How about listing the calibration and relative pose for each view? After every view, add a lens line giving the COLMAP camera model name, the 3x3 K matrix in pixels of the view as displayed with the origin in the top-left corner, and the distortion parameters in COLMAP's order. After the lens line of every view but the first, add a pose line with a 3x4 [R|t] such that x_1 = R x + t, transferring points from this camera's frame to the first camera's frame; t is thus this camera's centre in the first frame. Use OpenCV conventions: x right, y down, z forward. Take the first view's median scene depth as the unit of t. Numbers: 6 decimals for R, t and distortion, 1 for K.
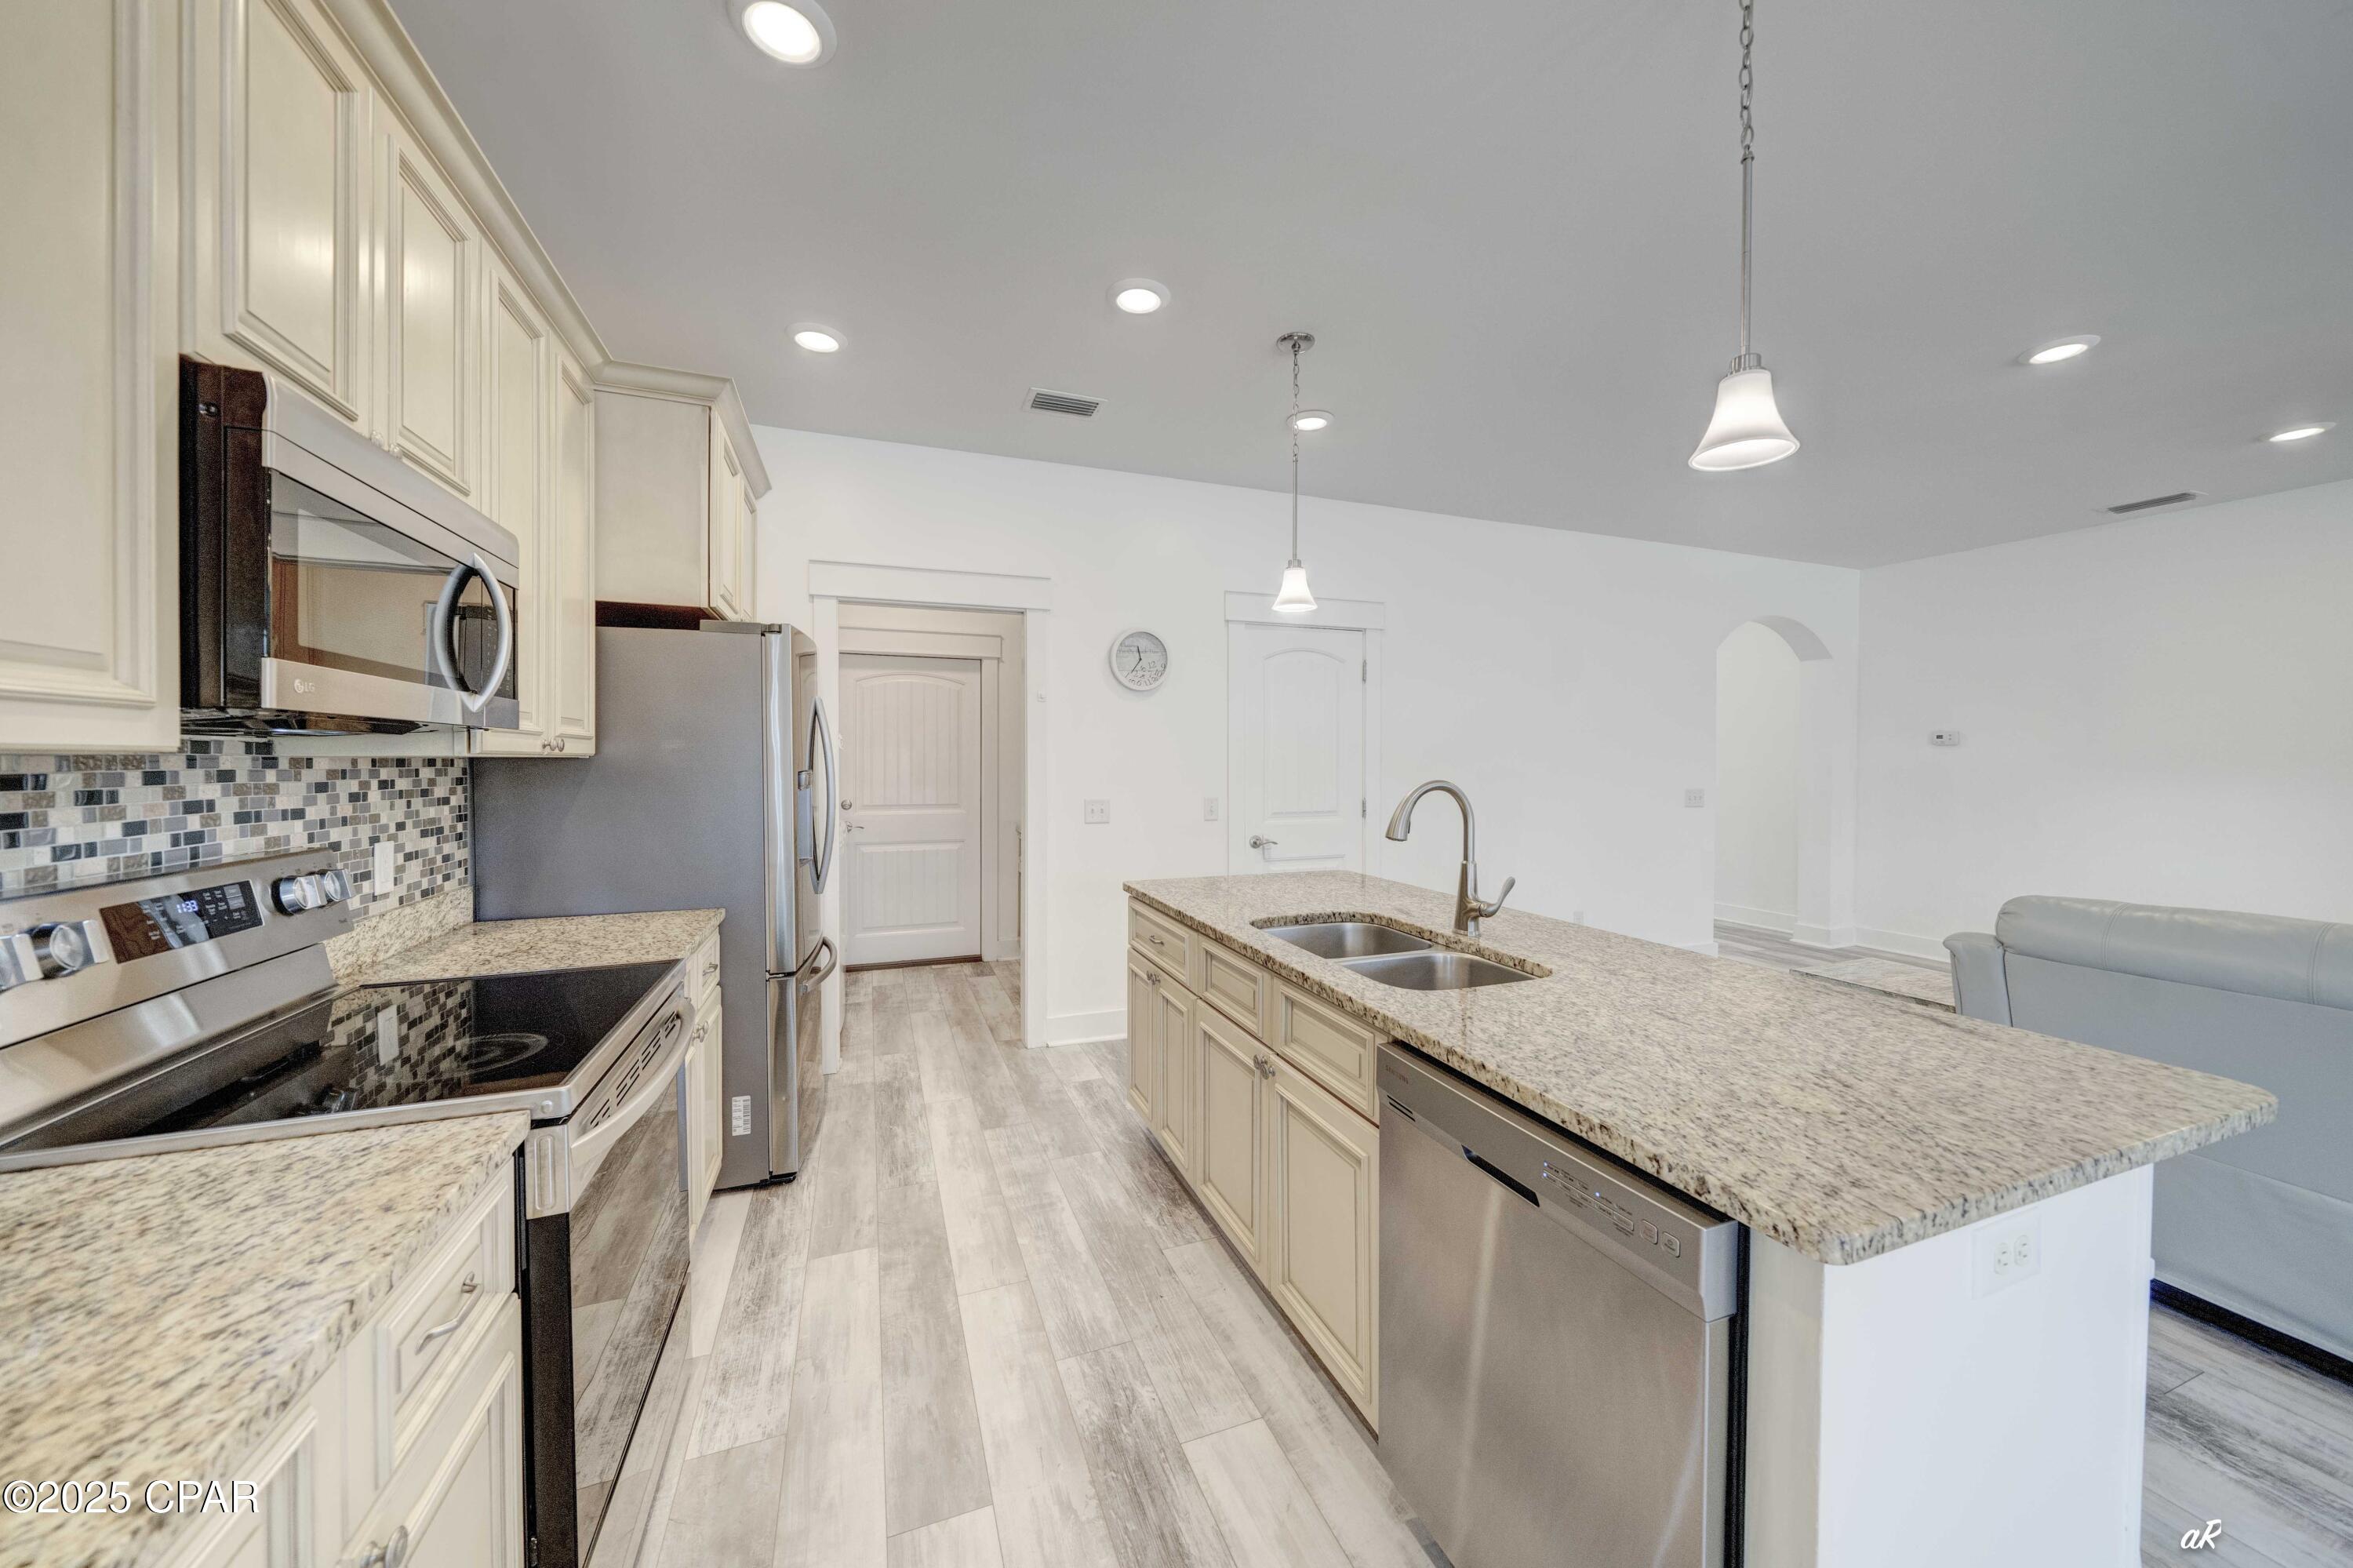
lens RADIAL K [[808.0, 0, 1176.5], [0, 808.0, 784.0], [0, 0, 1]] dist [-0.006404, -0.000013]
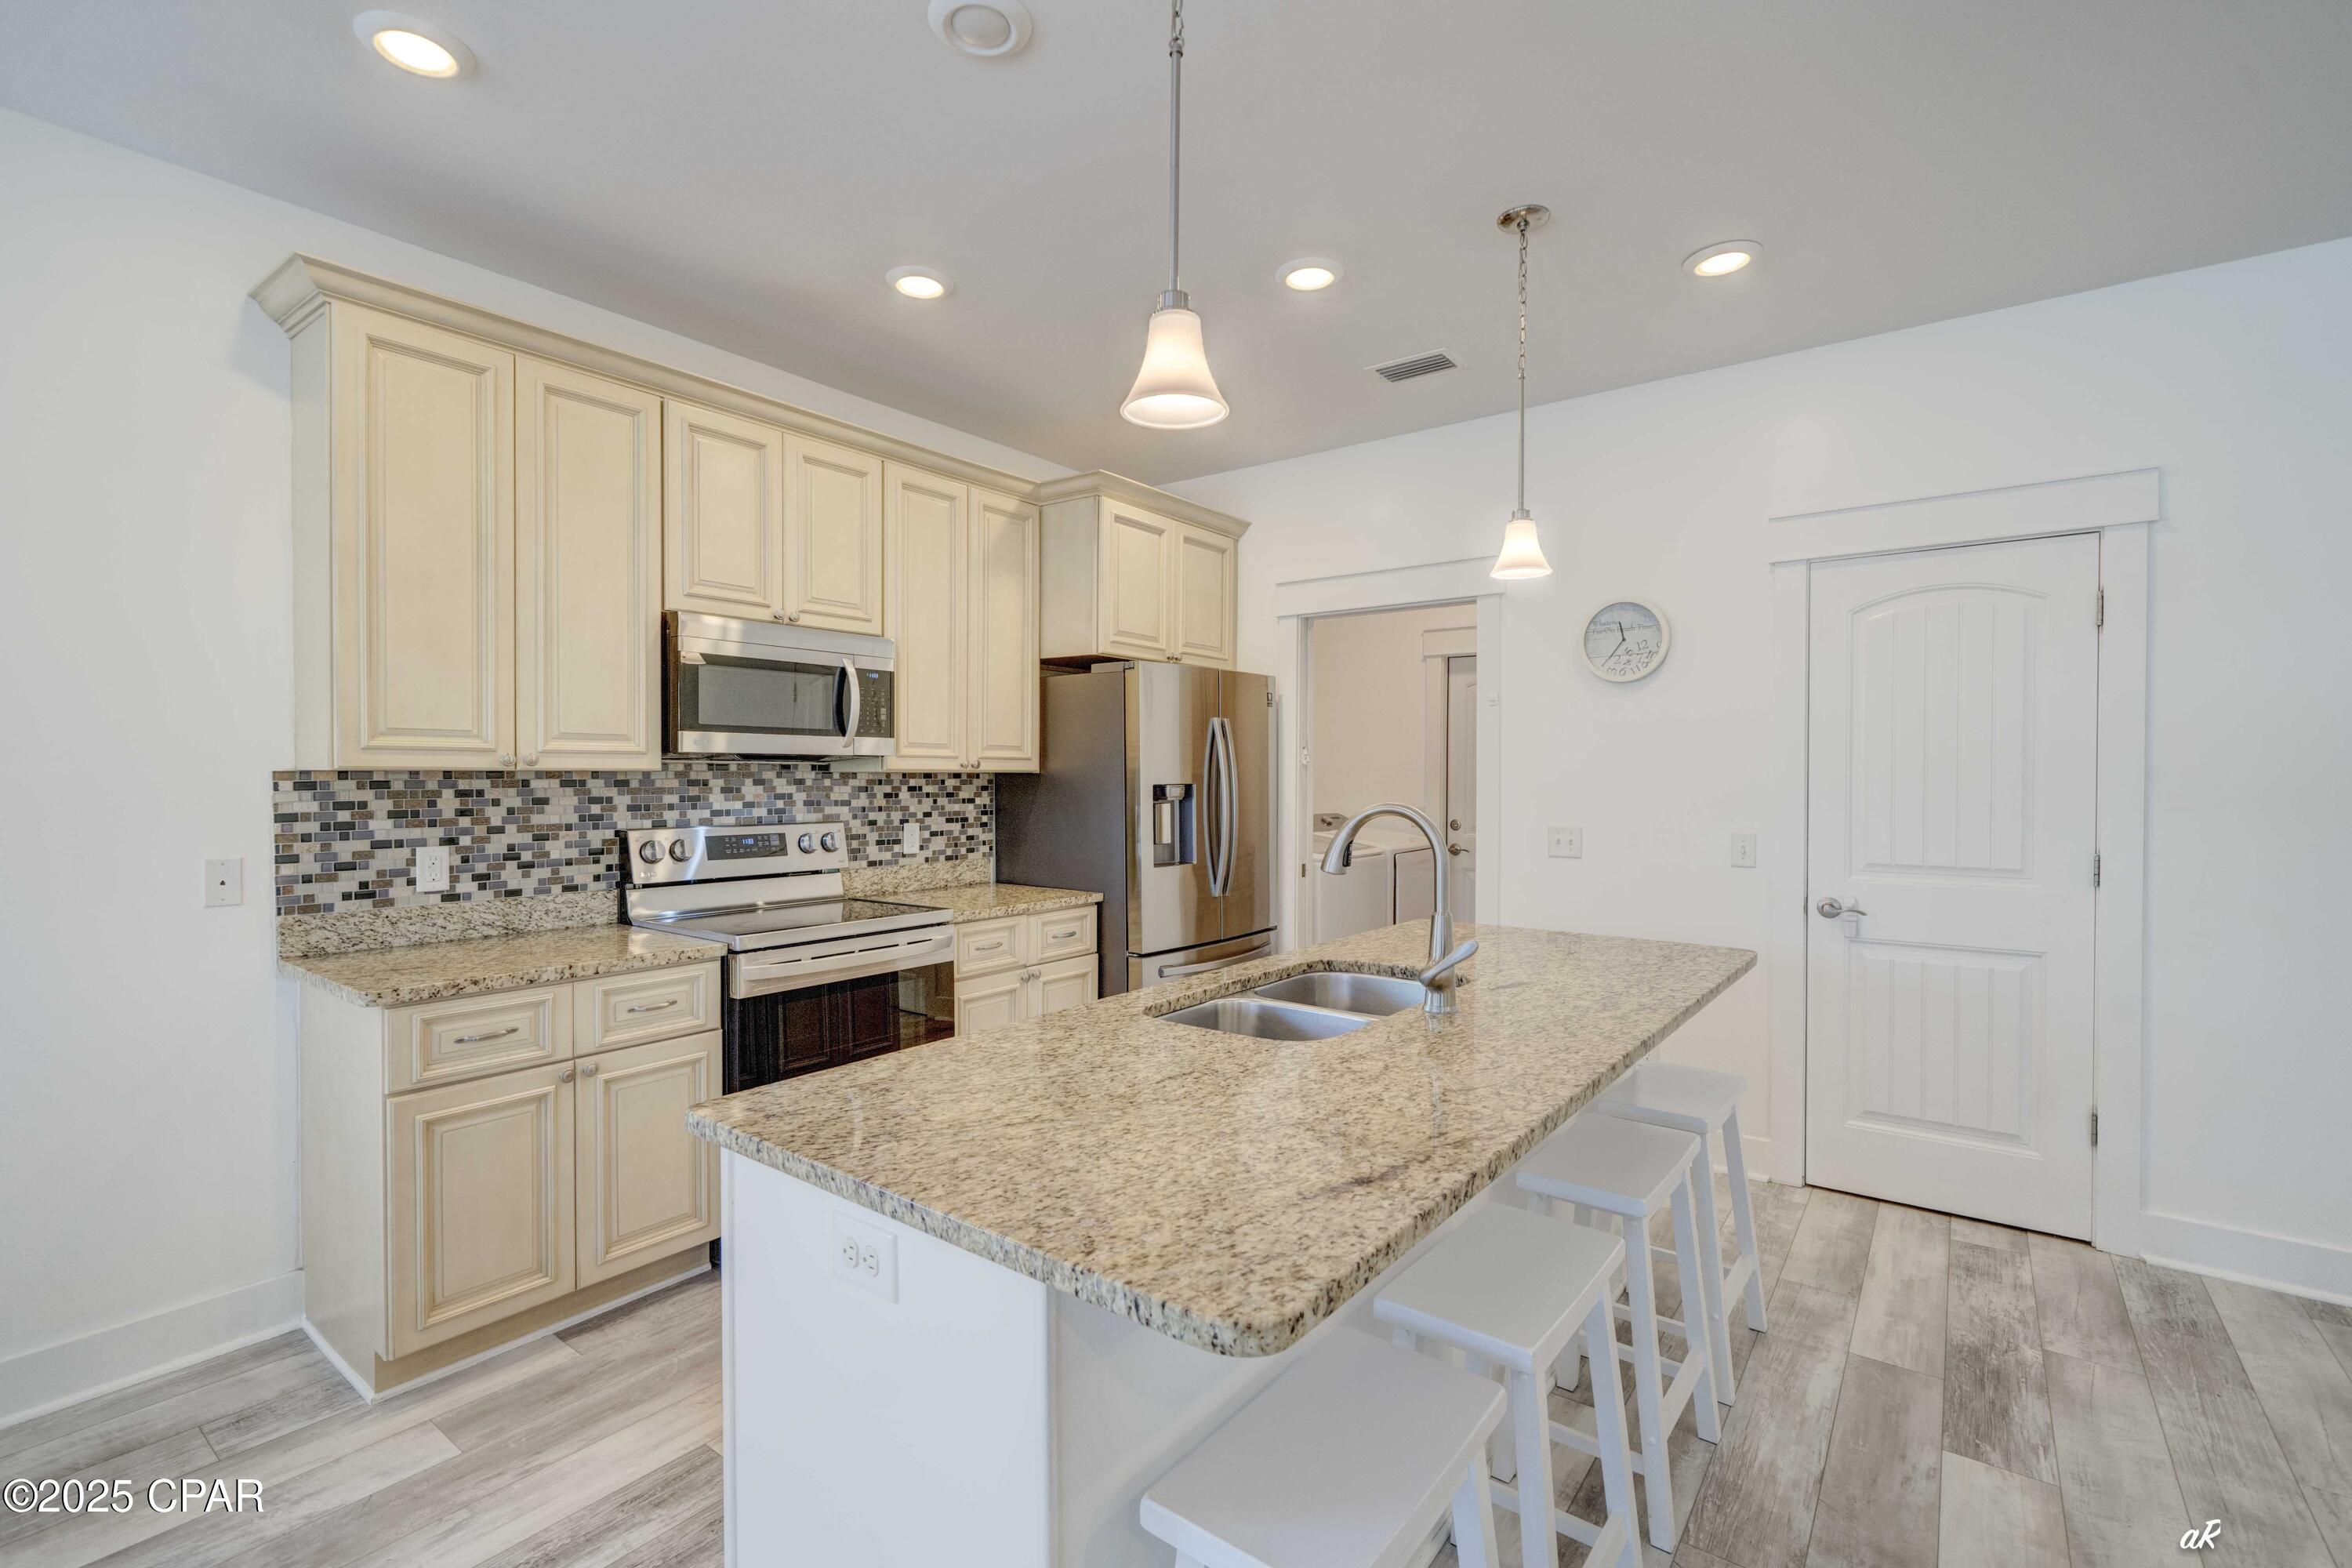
lens RADIAL K [[1050.6, 0, 1175.3], [0, 1050.6, 814.6], [0, 0, 1]] dist [-0.012427, -0.000107]
pose [[0.530532, 0.034030, -0.846981, 1.222155], [-0.027701, 0.999356, 0.022801, -0.011125], [0.847212, 0.011366, 0.531133, 0.318978]]
